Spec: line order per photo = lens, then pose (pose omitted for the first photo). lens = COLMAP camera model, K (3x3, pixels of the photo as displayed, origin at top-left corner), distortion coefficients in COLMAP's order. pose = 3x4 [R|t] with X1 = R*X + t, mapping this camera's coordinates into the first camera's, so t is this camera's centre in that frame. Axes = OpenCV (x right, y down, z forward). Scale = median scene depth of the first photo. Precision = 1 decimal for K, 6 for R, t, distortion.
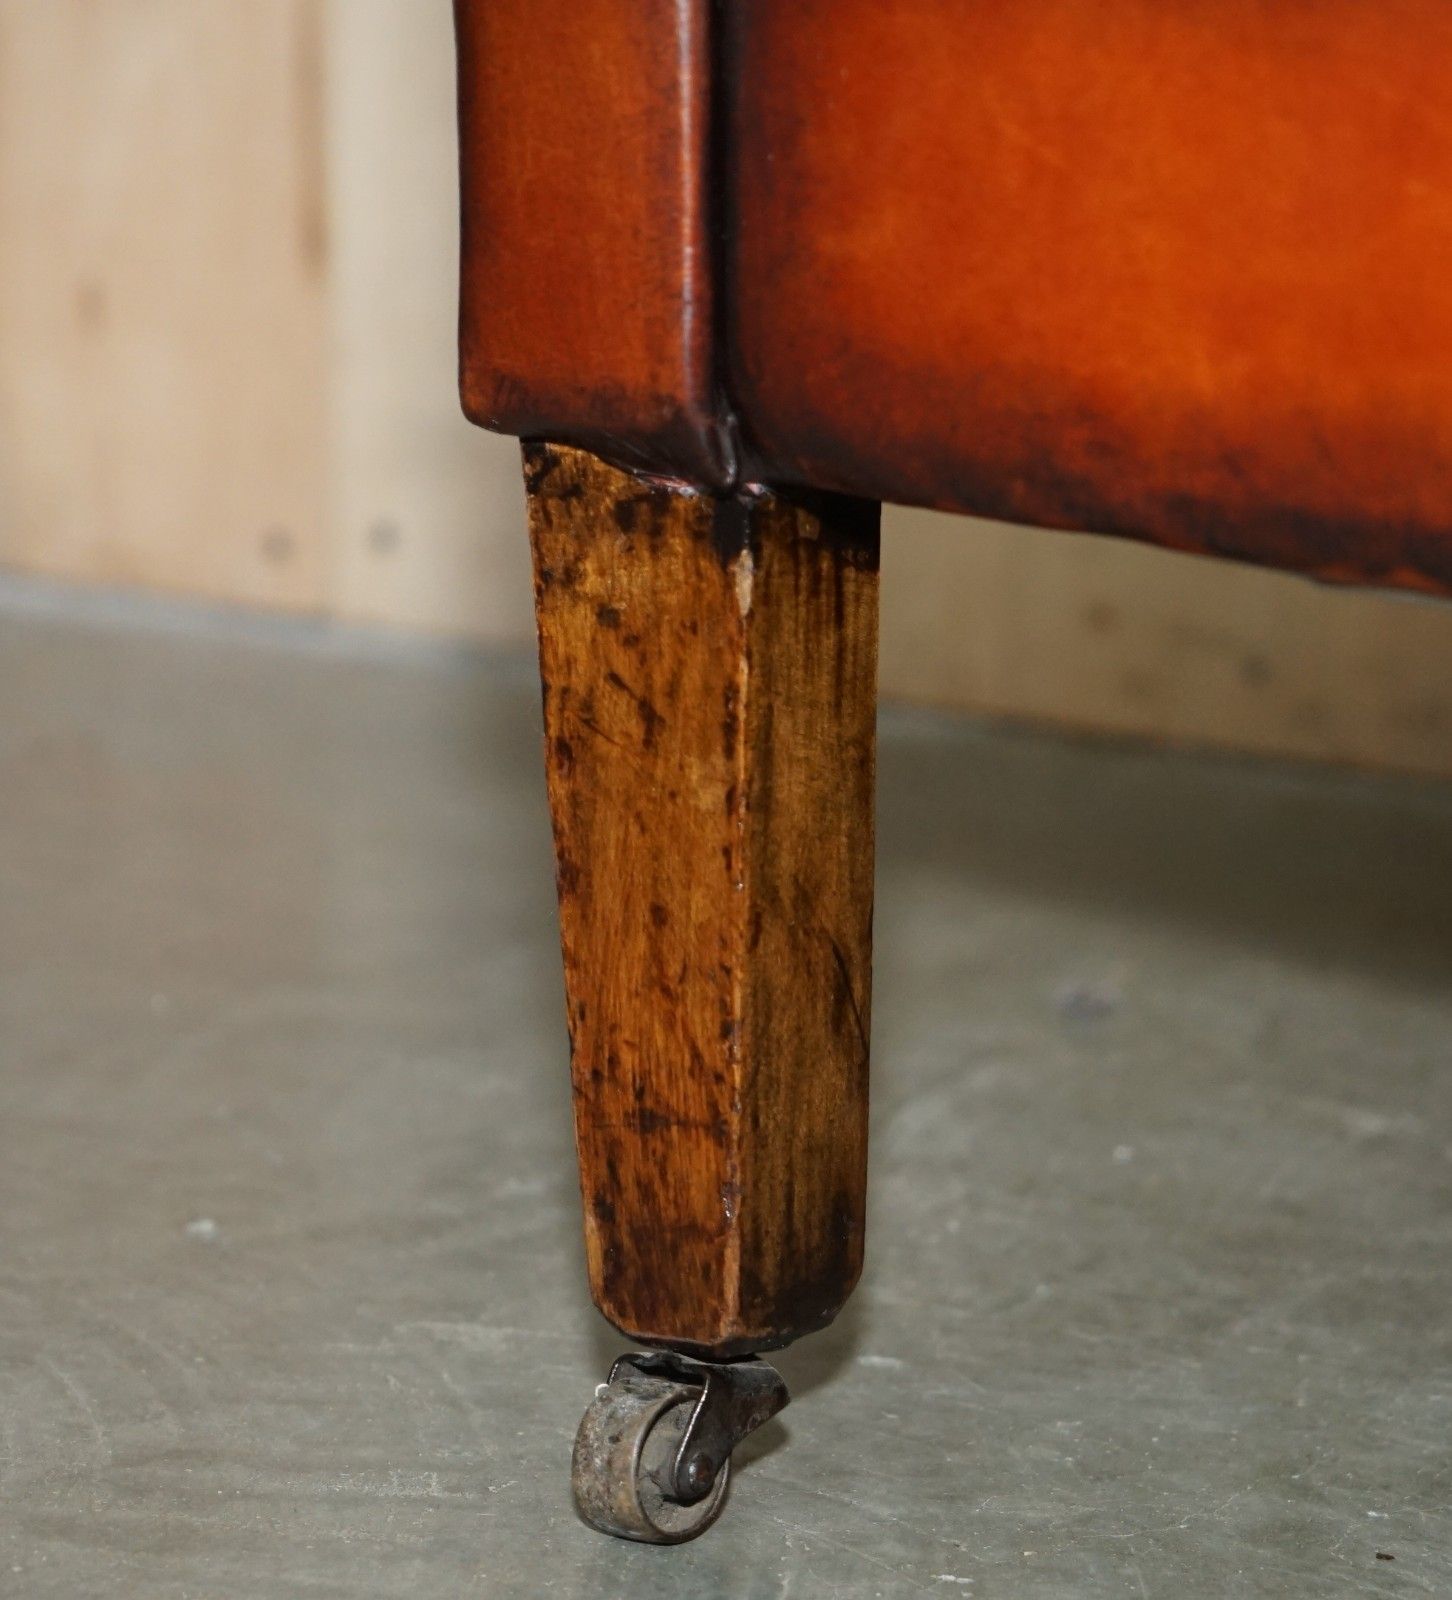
lens RADIAL K [[5872.2, 0, 726.0], [0, 5872.2, 800.0], [0, 0, 1]] dist [-0.143425, 0.236519]
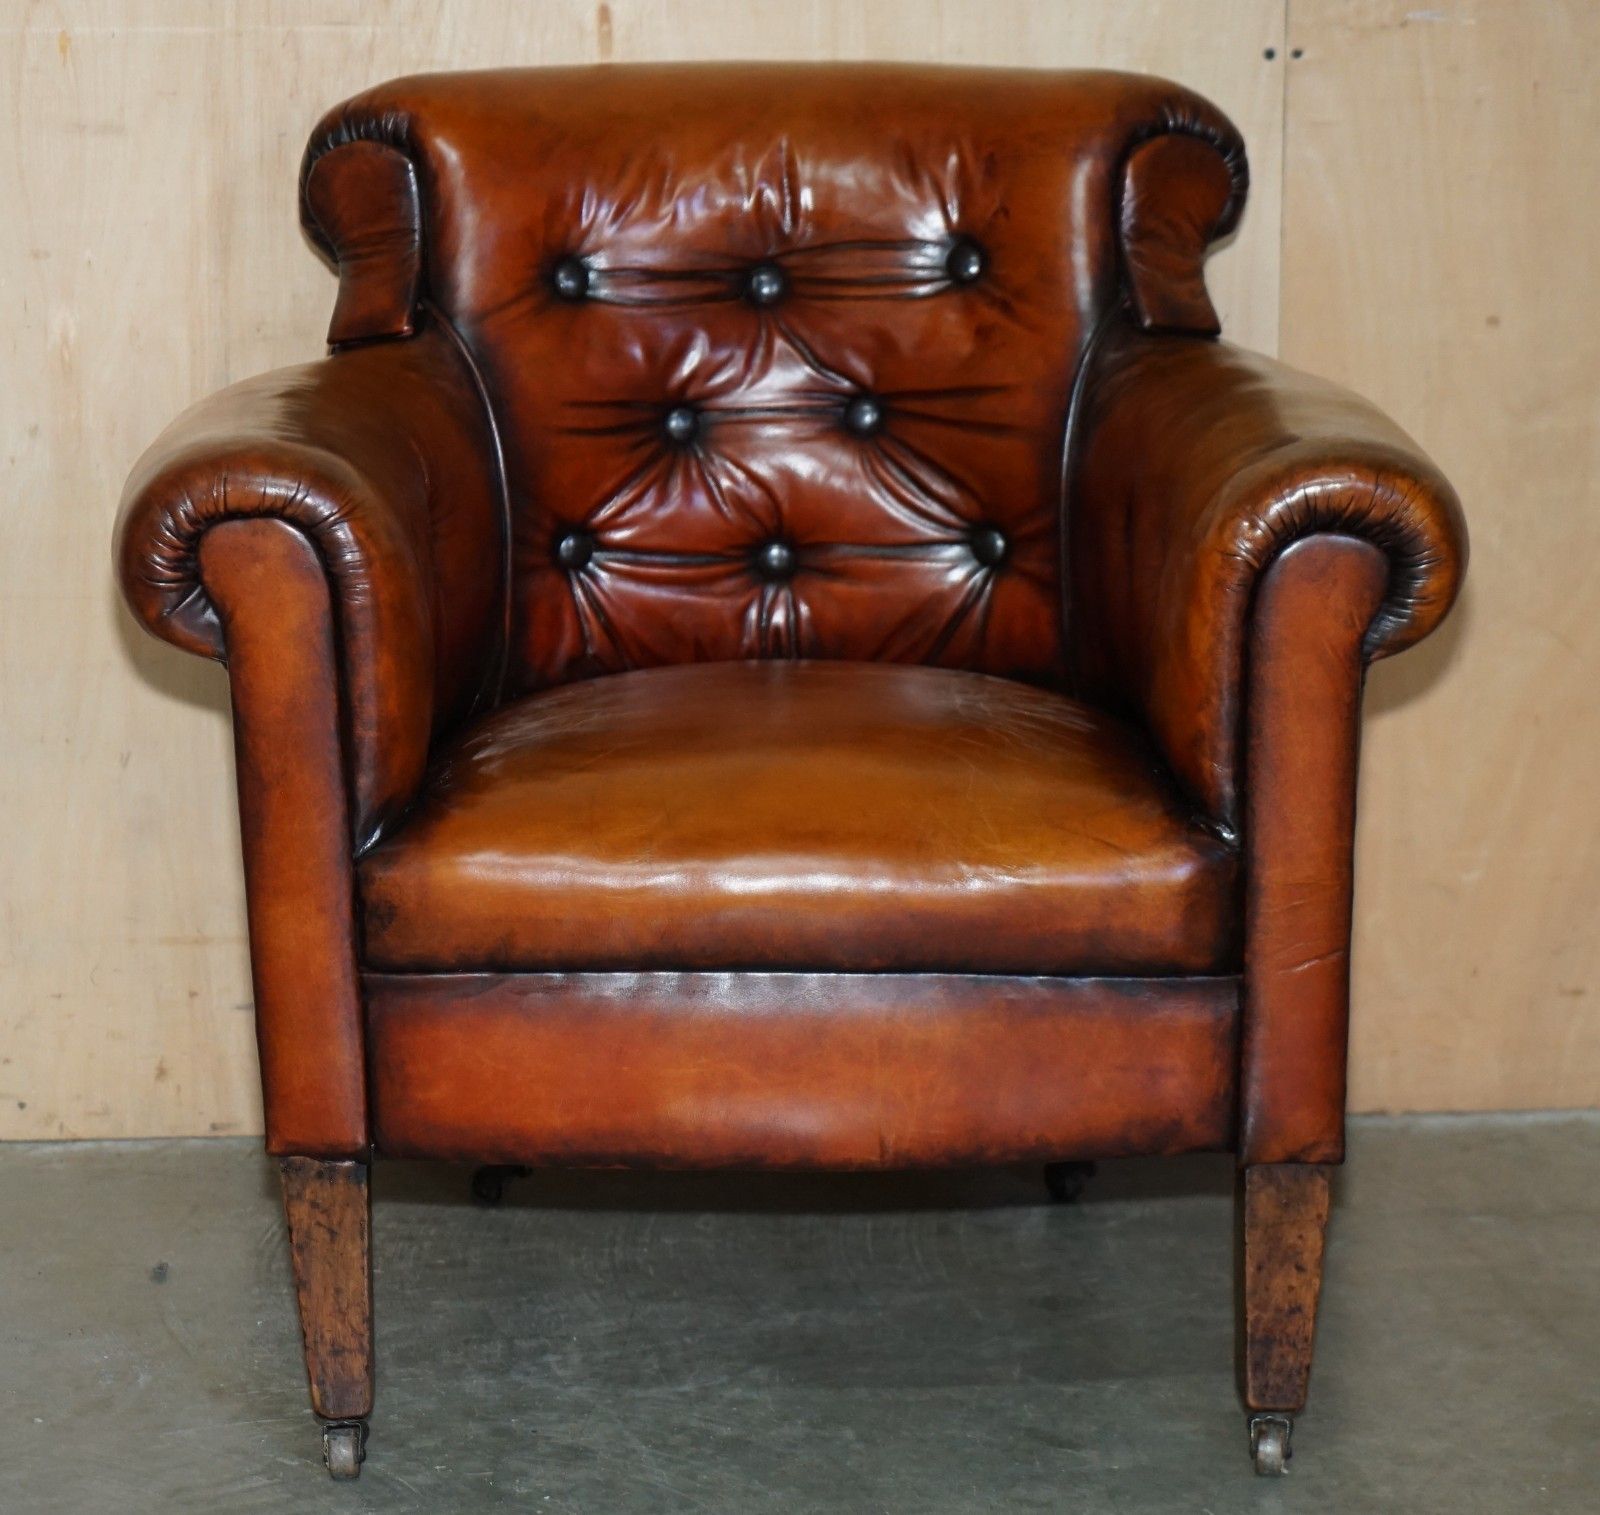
lens RADIAL K [[4884.4, 0, 800.5], [0, 4884.4, 705.0], [0, 0, 1]] dist [-0.037648, 0.195259]
pose [[0.792367, -0.150436, 0.591205, -1.377546], [0.142769, 0.987933, 0.060039, -0.433034], [-0.593104, 0.036832, 0.804283, -1.368352]]
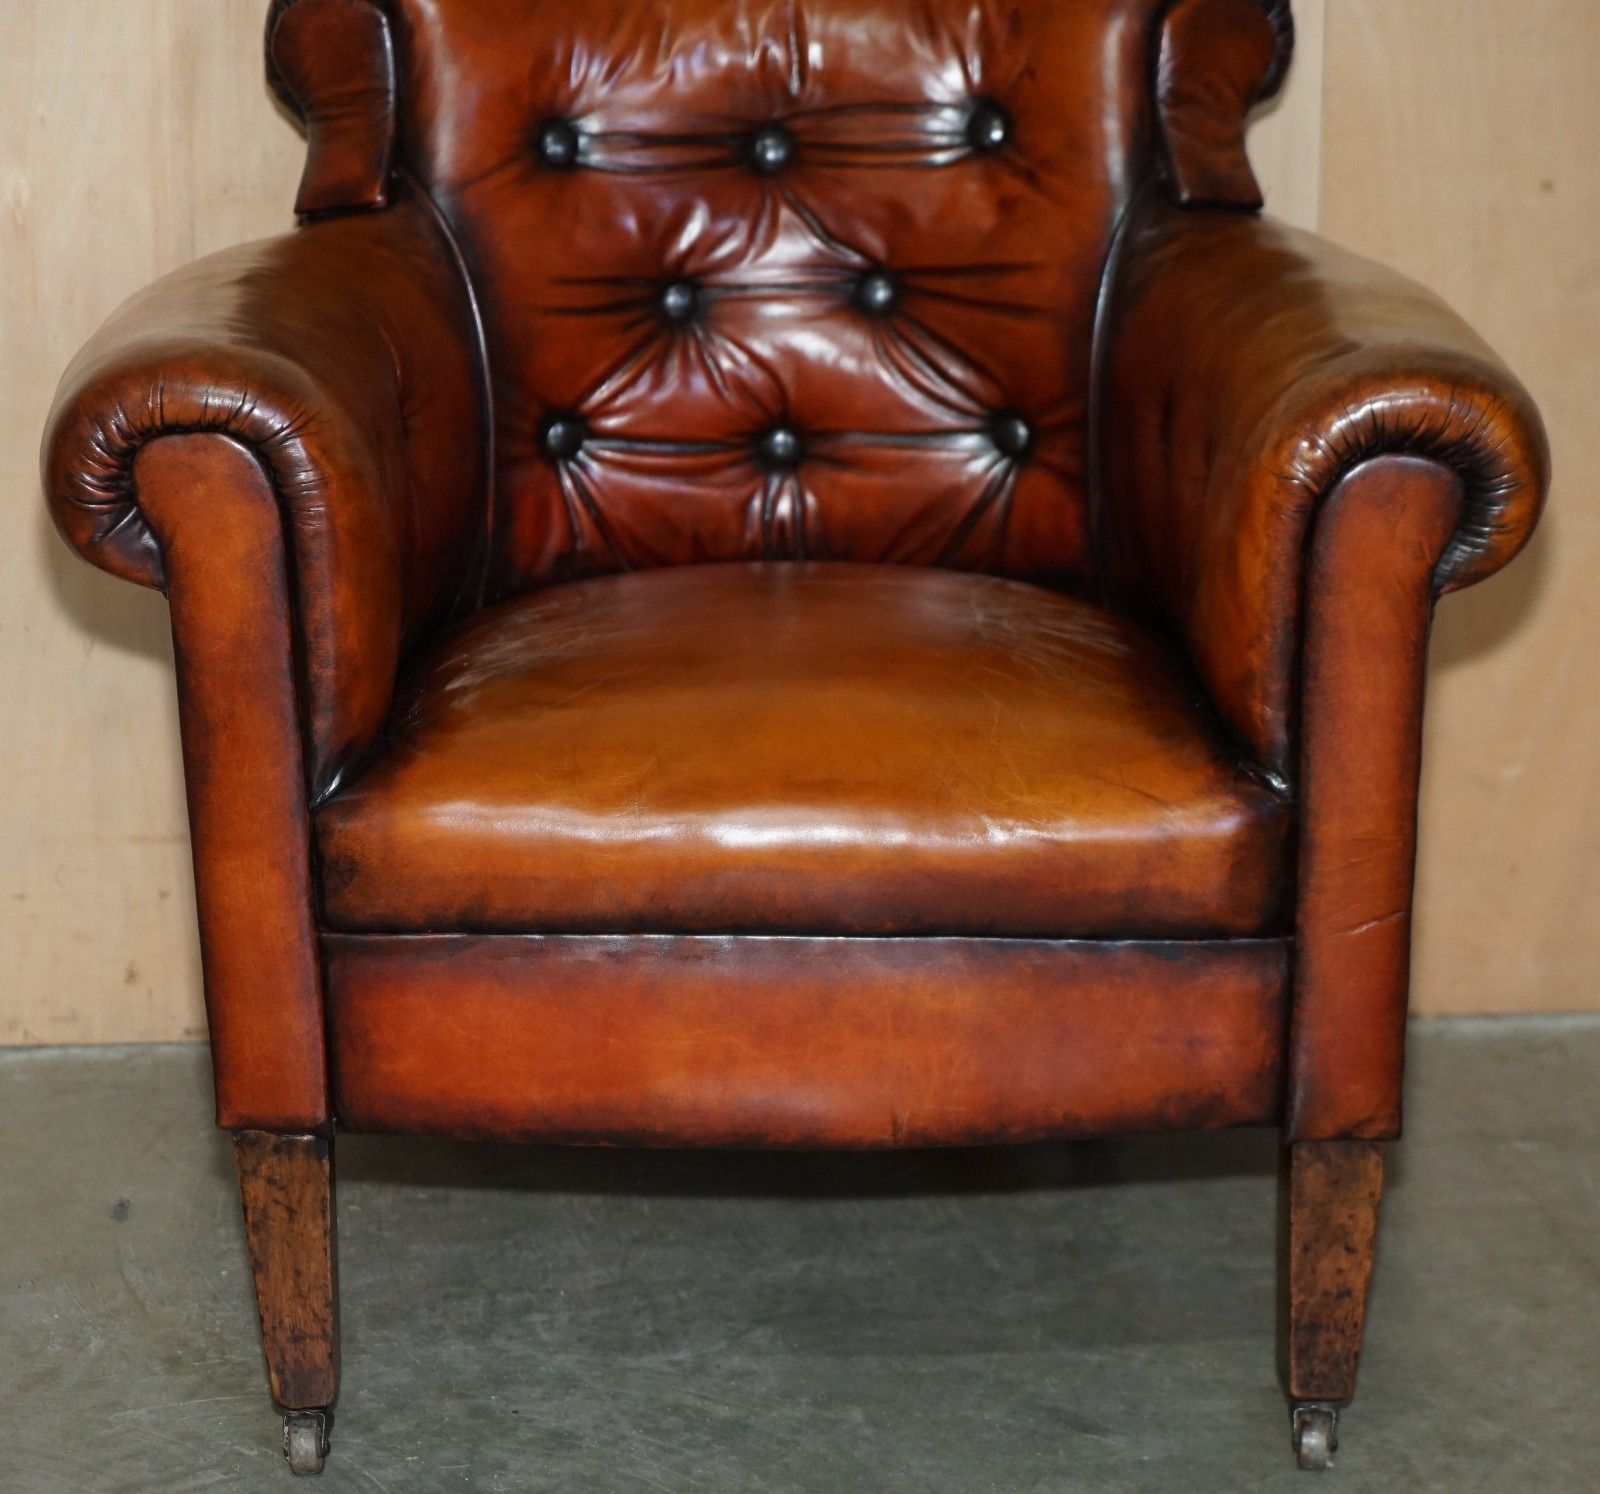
lens RADIAL K [[4403.4, 0, 863.8], [0, 4403.4, 747.9], [0, 0, 1]] dist [-0.037338, 0.124461]
pose [[0.785385, -0.188618, 0.589571, -1.063332], [0.137771, 0.981819, 0.130579, -0.499560], [-0.603482, -0.021329, 0.797091, -0.964662]]
